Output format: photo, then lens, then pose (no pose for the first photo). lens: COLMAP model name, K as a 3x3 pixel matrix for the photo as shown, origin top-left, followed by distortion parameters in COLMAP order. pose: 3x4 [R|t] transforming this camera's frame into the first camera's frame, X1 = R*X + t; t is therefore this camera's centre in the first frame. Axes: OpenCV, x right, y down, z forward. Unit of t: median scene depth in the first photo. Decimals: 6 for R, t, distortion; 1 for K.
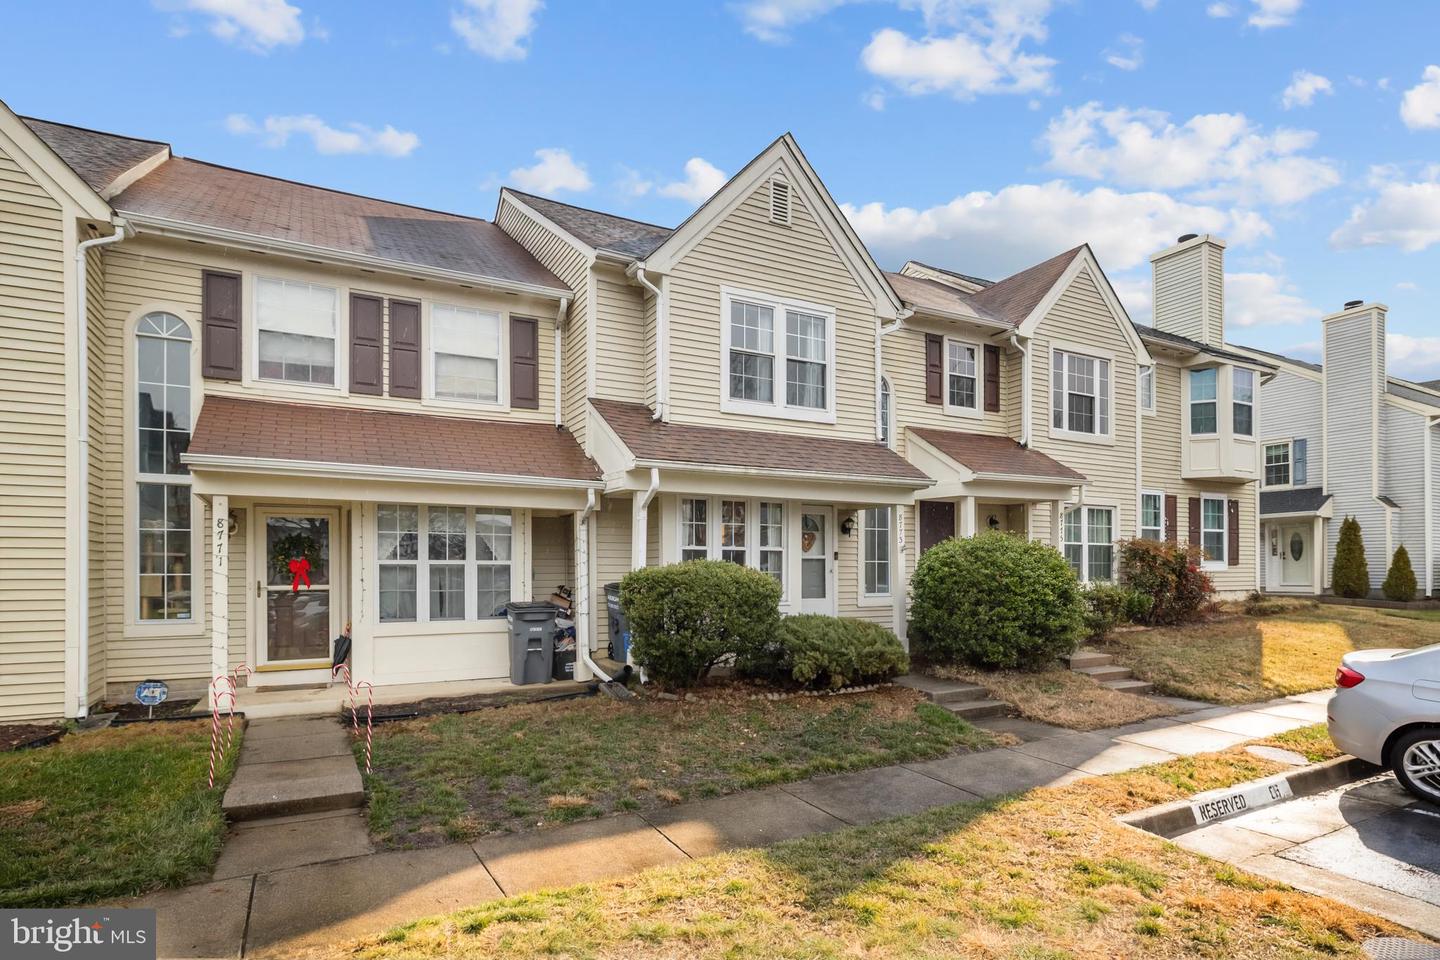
lens RADIAL K [[754.5, 0, 722.0], [0, 754.5, 564.8], [0, 0, 1]] dist [-0.011094, -0.001128]
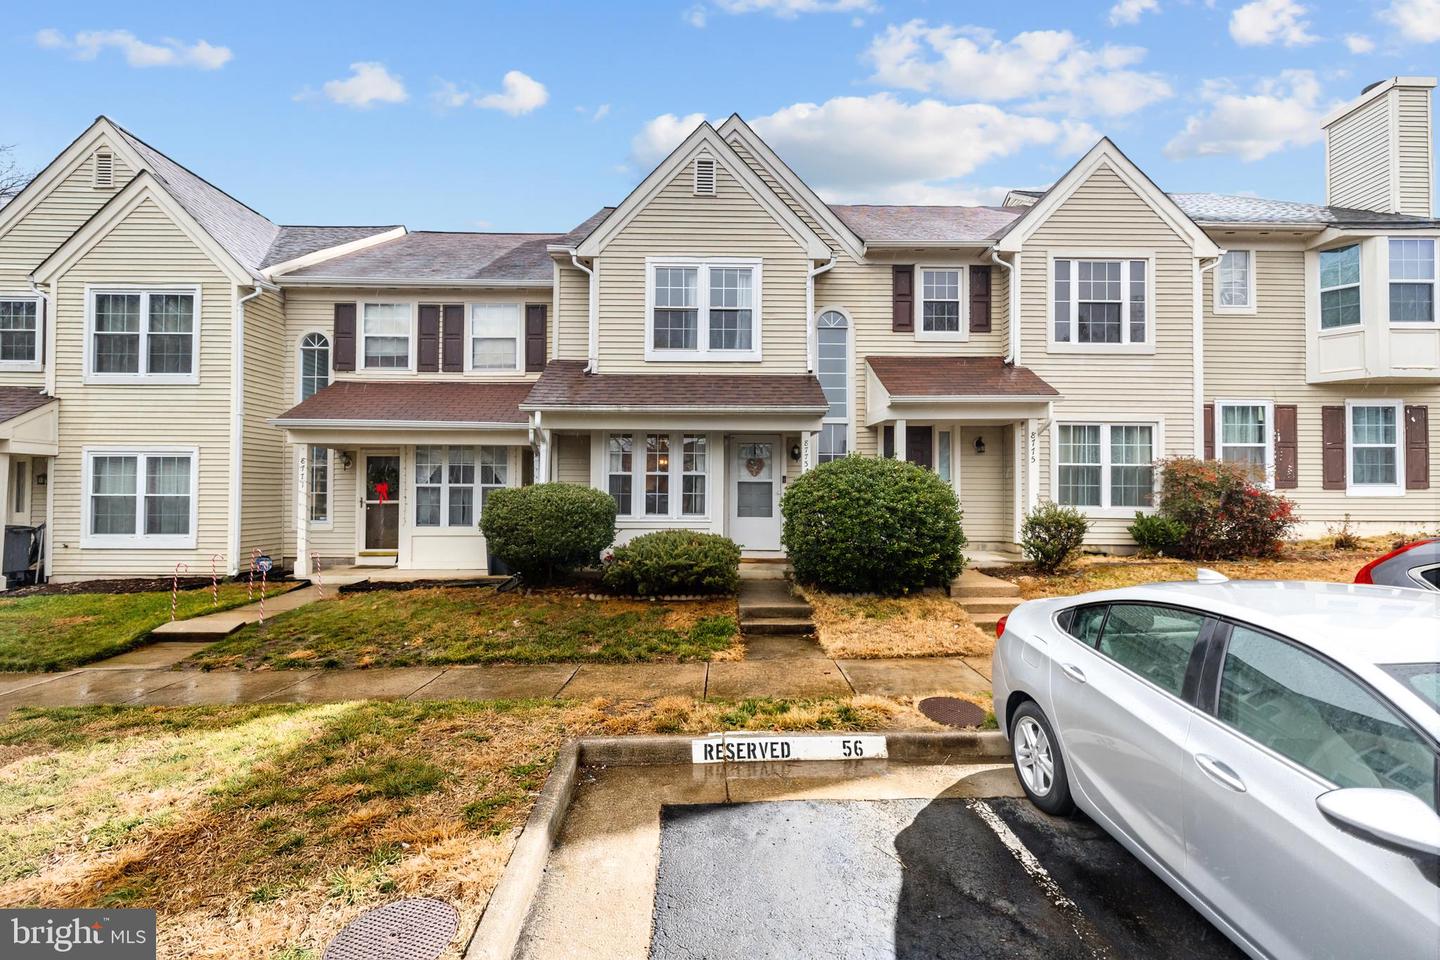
lens RADIAL K [[611.7, 0, 720.1], [0, 611.7, 477.6], [0, 0, 1]] dist [-0.000528, 0.000392]
pose [[0.891851, -0.007693, -0.452265, 0.524211], [-0.001968, 0.999780, -0.020888, 0.004775], [0.452326, 0.019519, 0.891639, 0.172503]]
